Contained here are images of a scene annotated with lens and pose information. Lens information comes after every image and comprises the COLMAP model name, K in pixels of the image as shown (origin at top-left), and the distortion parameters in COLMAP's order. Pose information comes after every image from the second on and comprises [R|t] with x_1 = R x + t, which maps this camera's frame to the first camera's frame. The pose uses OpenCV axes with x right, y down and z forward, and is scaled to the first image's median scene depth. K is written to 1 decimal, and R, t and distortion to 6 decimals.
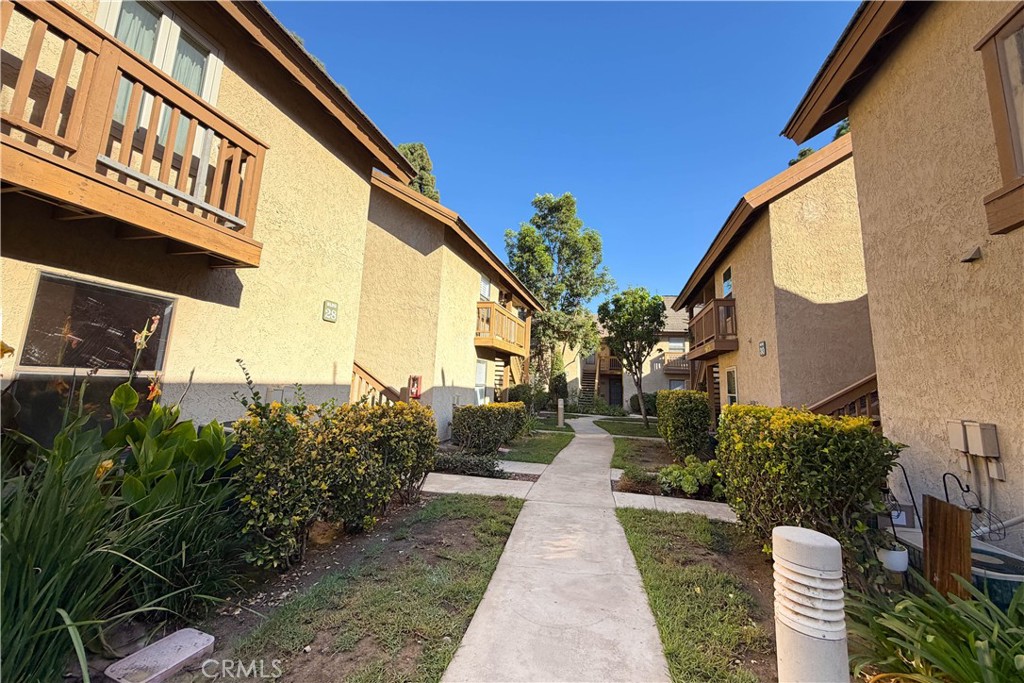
lens RADIAL K [[407.6, 0, 510.4], [0, 407.6, 318.6], [0, 0, 1]] dist [-0.000548, -0.000001]
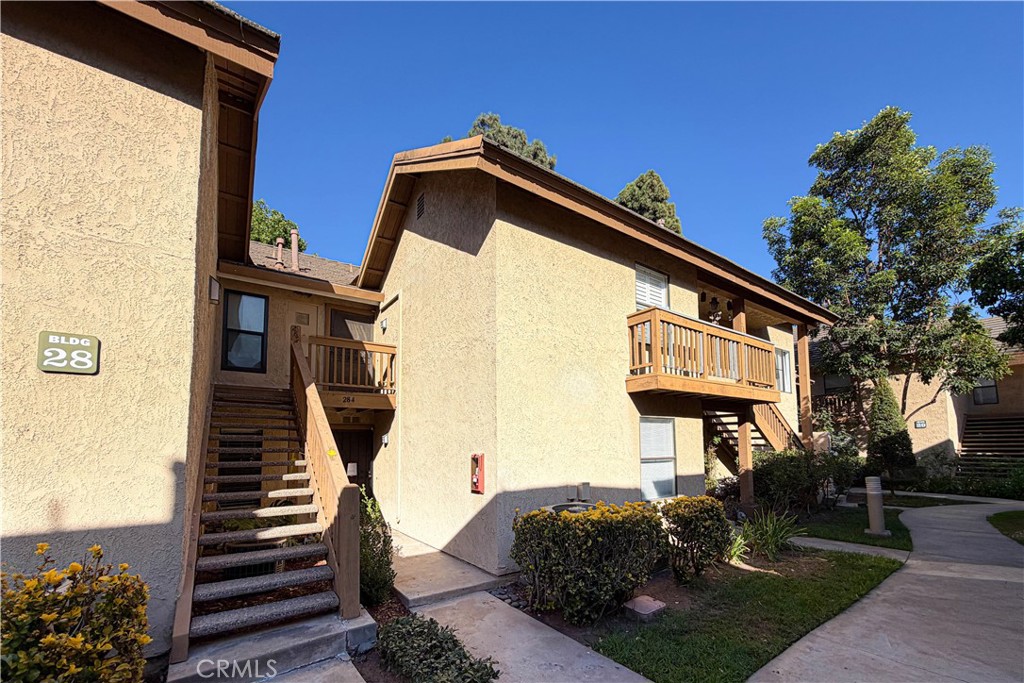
lens RADIAL K [[392.4, 0, 507.7], [0, 392.4, 424.5], [0, 0, 1]] dist [-0.000623, 0.000144]
pose [[0.753897, -0.092263, -0.650482, 0.062101], [0.148923, 0.988317, 0.032417, 0.029934], [0.639892, -0.121311, 0.758829, 0.212598]]
